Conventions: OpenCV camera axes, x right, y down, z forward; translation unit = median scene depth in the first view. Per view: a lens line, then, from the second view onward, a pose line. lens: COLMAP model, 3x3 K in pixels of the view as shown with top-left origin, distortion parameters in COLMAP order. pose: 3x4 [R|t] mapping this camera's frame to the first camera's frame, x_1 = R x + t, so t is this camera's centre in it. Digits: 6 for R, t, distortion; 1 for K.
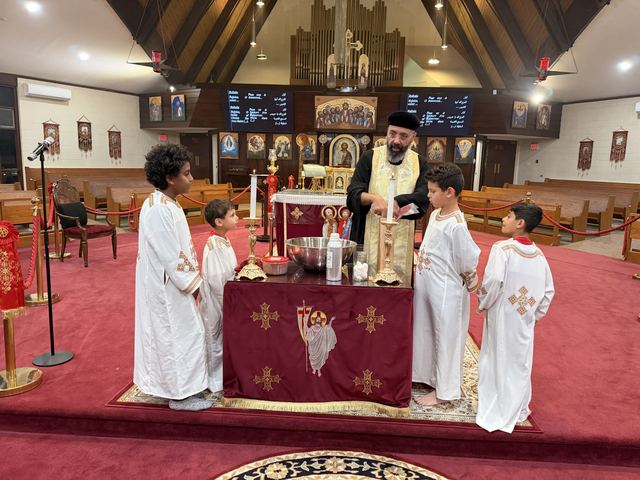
lens RADIAL K [[448.9, 0, 324.9], [0, 448.9, 233.3], [0, 0, 1]] dist [0.103678, -0.164655]
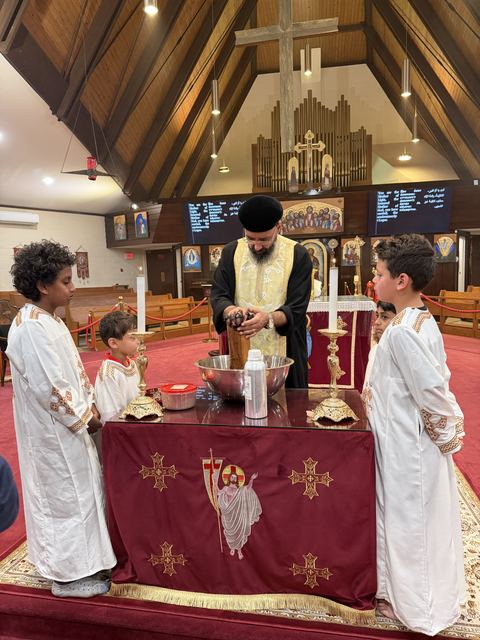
lens RADIAL K [[450.6, 0, 239.2], [0, 450.6, 325.1], [0, 0, 1]] dist [0.072554, -0.108748]
pose [[0.990202, -0.041264, -0.133408, 0.016834], [0.035289, 0.998279, -0.046841, -0.001207], [0.135111, 0.041674, 0.989954, 0.053835]]
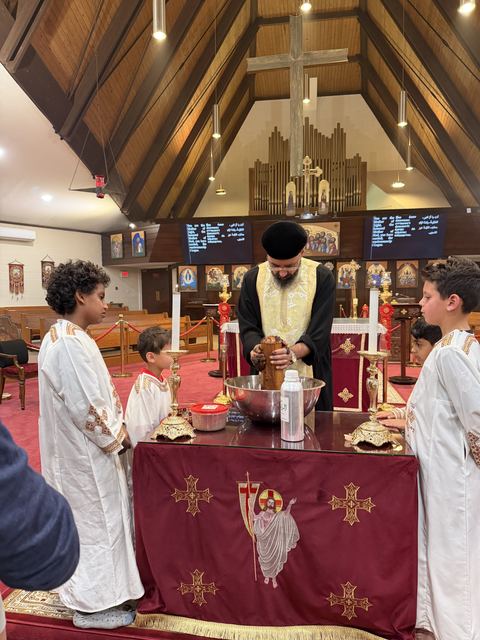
lens RADIAL K [[450.6, 0, 239.2], [0, 450.6, 325.1], [0, 0, 1]] dist [0.072554, -0.108748]
pose [[0.993662, -0.028106, -0.108838, 0.003529], [0.018110, 0.995616, -0.091766, -0.001343], [0.110940, 0.089213, 0.989815, 0.053882]]
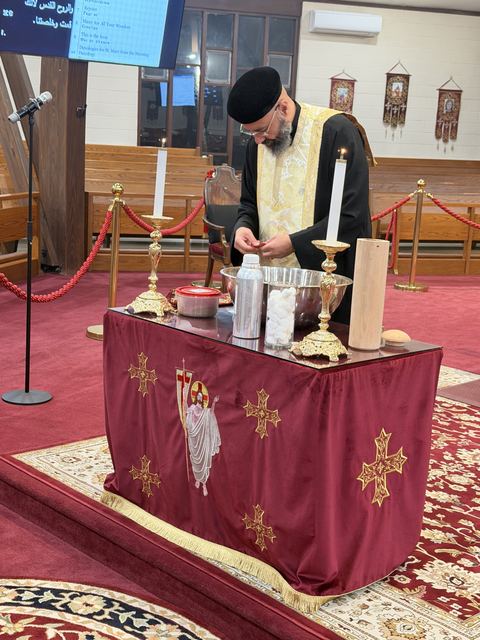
lens RADIAL K [[940.9, 0, 239.9], [0, 940.9, 317.0], [0, 0, 1]] dist [0.138713, -0.021280]
pose [[0.734925, 0.144815, -0.662505, 0.144602], [-0.136710, 0.988514, 0.064422, 0.000461], [0.664225, 0.043225, 0.746282, 0.019031]]
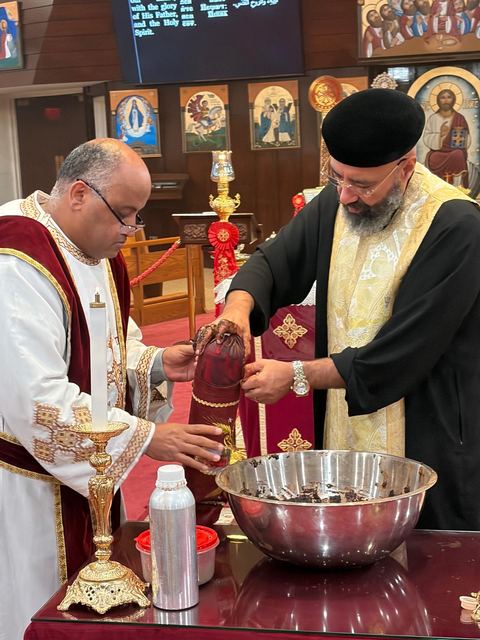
lens RADIAL K [[1186.3, 0, 208.4], [0, 1186.3, 331.4], [0, 0, 1]] dist [0.168598, -0.594007]
pose [[0.984309, -0.042957, -0.171144, 0.013755], [0.043737, 0.999043, 0.000782, -0.018586], [0.170947, -0.008255, 0.985246, 0.023492]]
